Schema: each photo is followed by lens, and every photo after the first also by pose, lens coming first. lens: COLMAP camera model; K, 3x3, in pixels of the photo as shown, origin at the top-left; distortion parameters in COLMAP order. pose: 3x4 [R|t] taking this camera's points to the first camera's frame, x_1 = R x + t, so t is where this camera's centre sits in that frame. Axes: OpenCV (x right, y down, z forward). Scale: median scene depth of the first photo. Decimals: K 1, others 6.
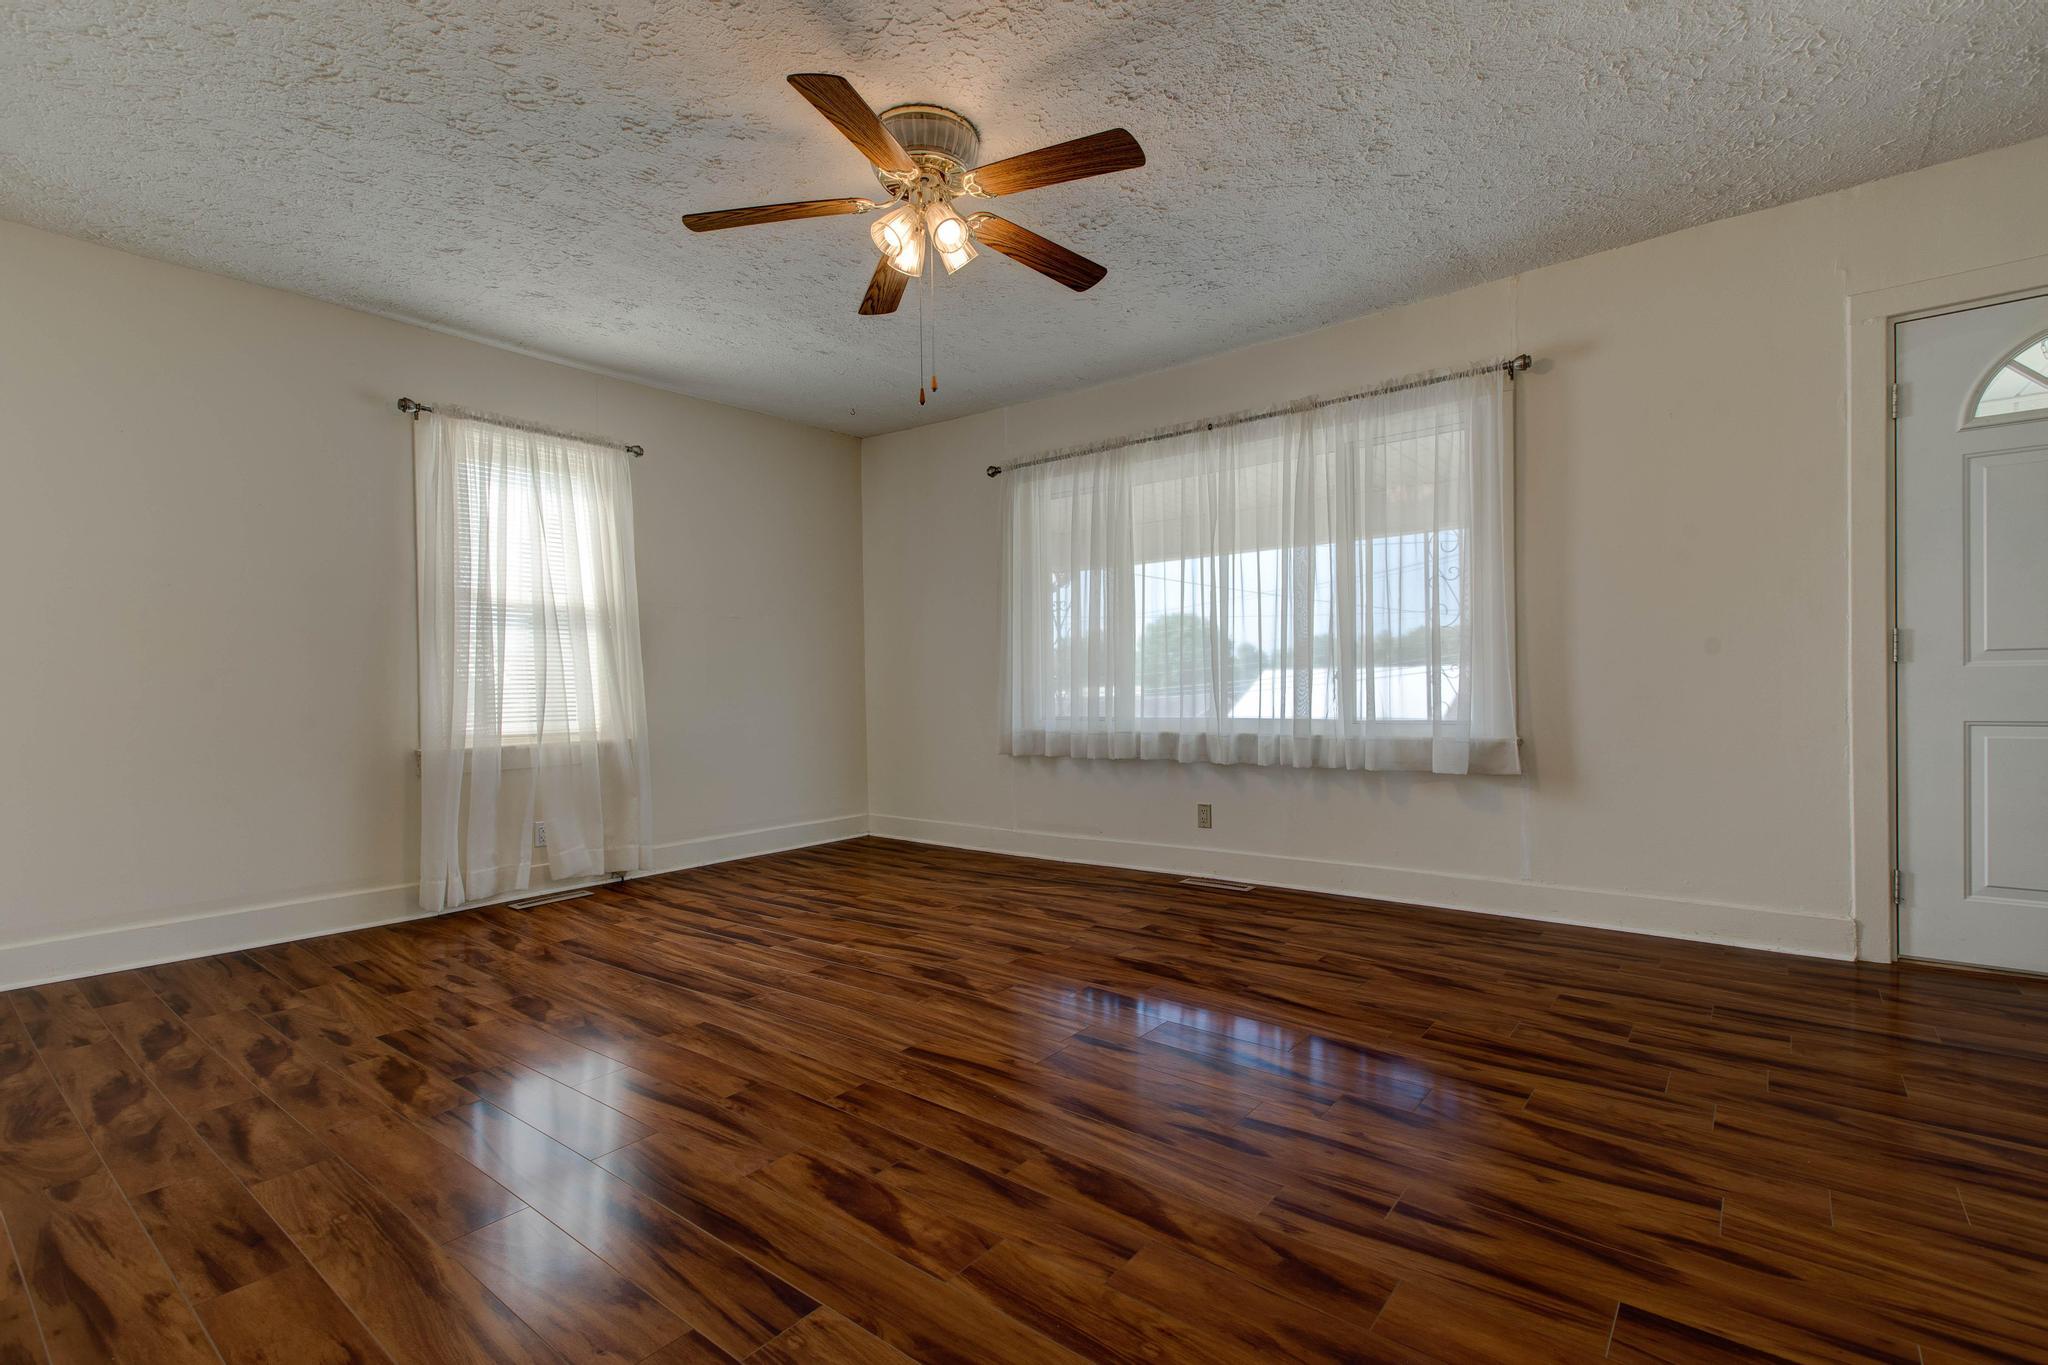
lens RADIAL K [[953.8, 0, 993.9], [0, 953.8, 684.9], [0, 0, 1]] dist [0.000115, 0.000128]
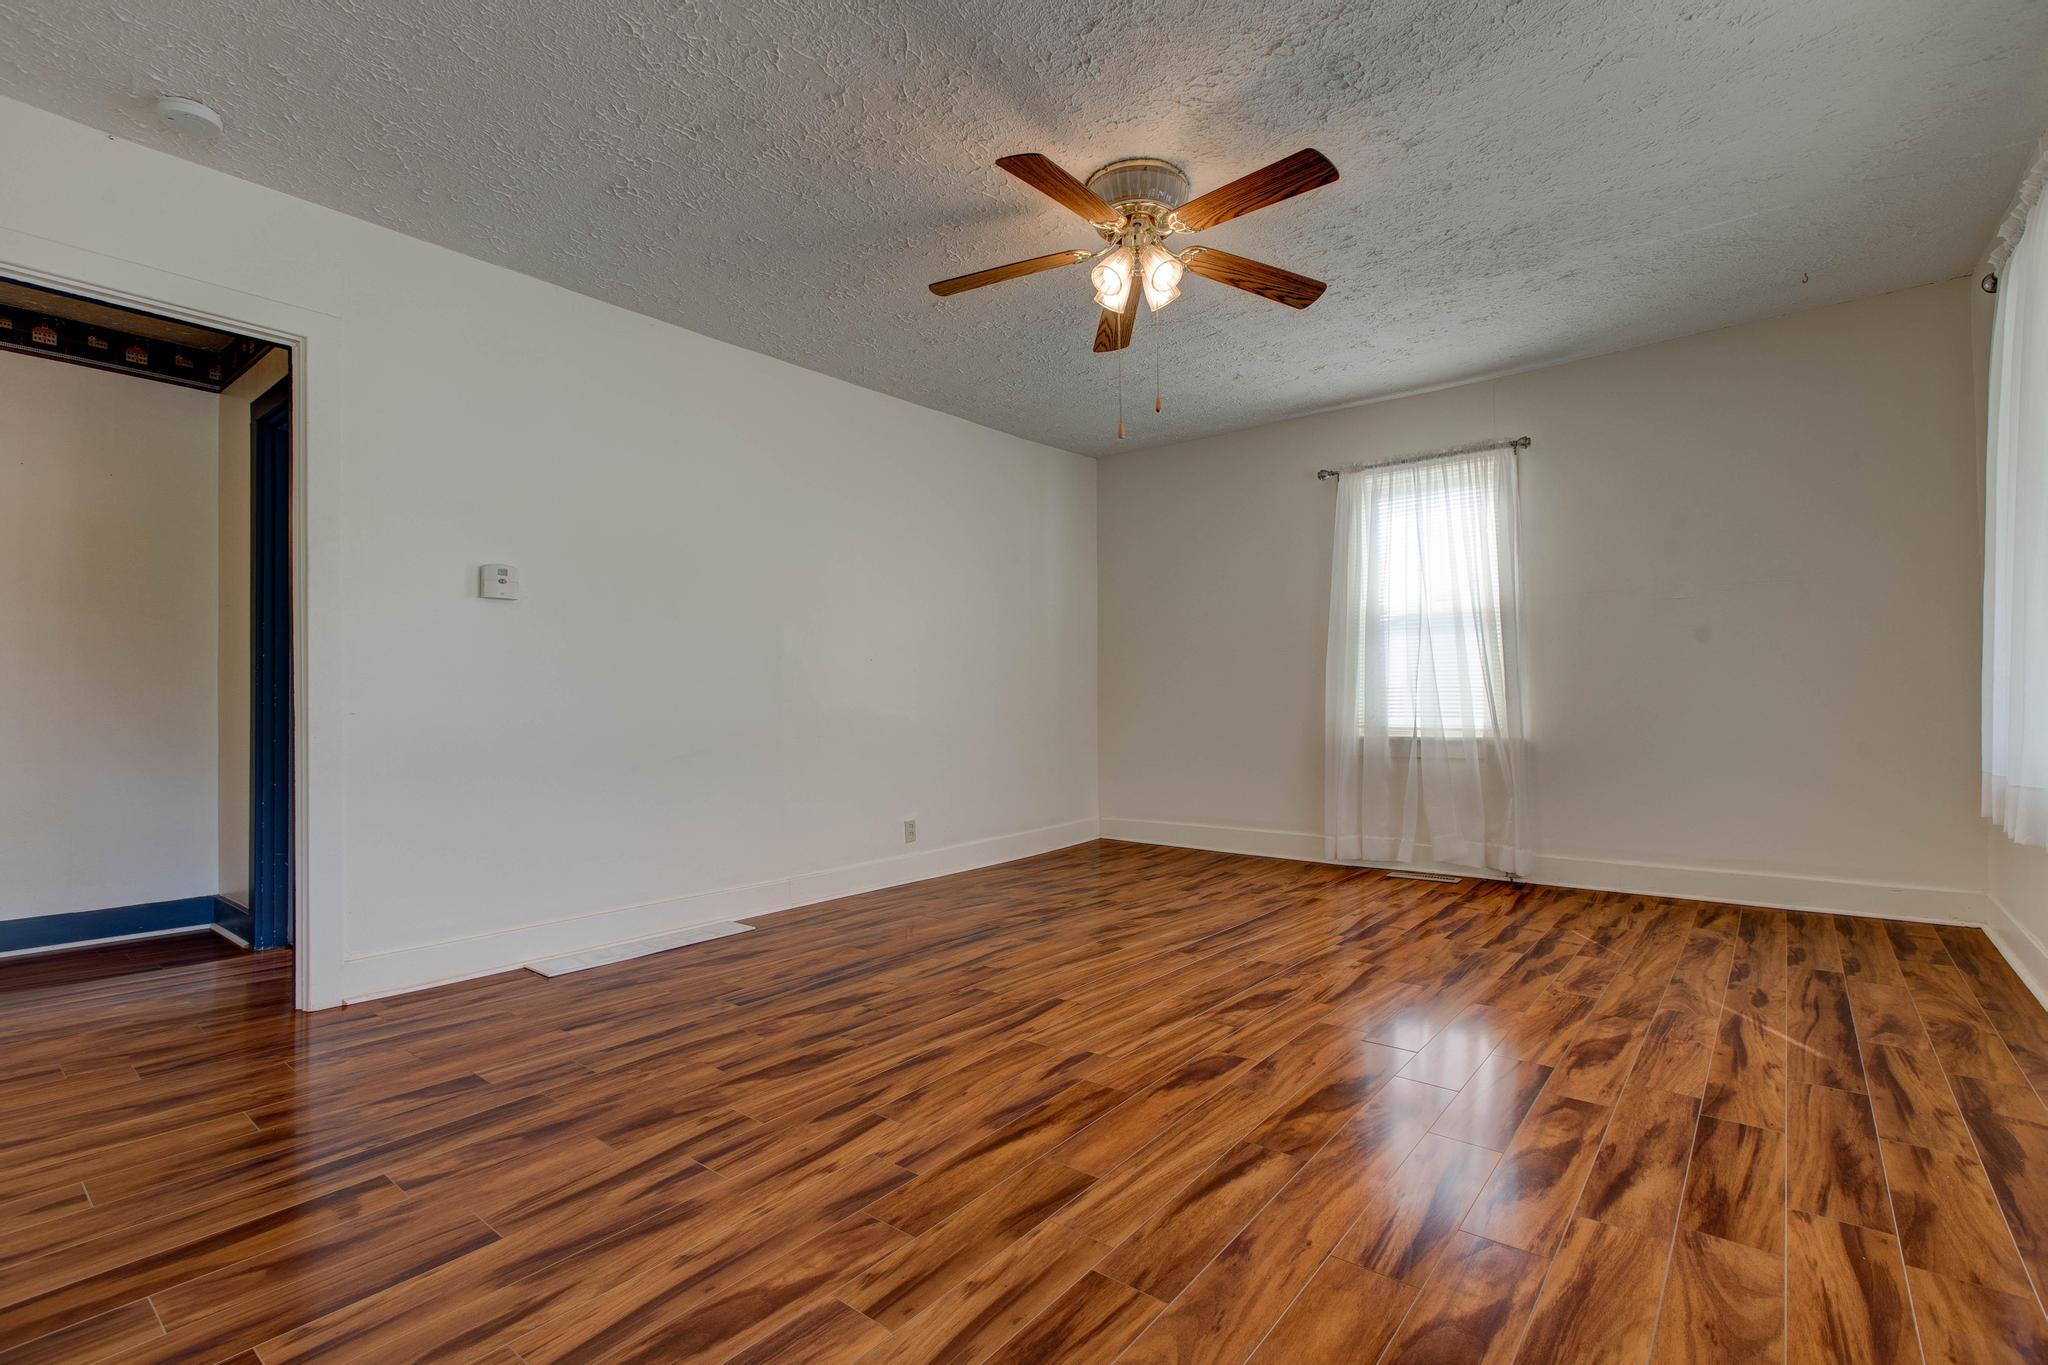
lens RADIAL K [[873.2, 0, 1024.0], [0, 873.2, 682.5], [0, 0, 1]] dist [0.002361, 0.000163]
pose [[0.028291, -0.000279, -0.999600, 0.798362], [0.013301, 0.999912, 0.000097, -0.013196], [0.999511, -0.013298, 0.028292, 0.738270]]
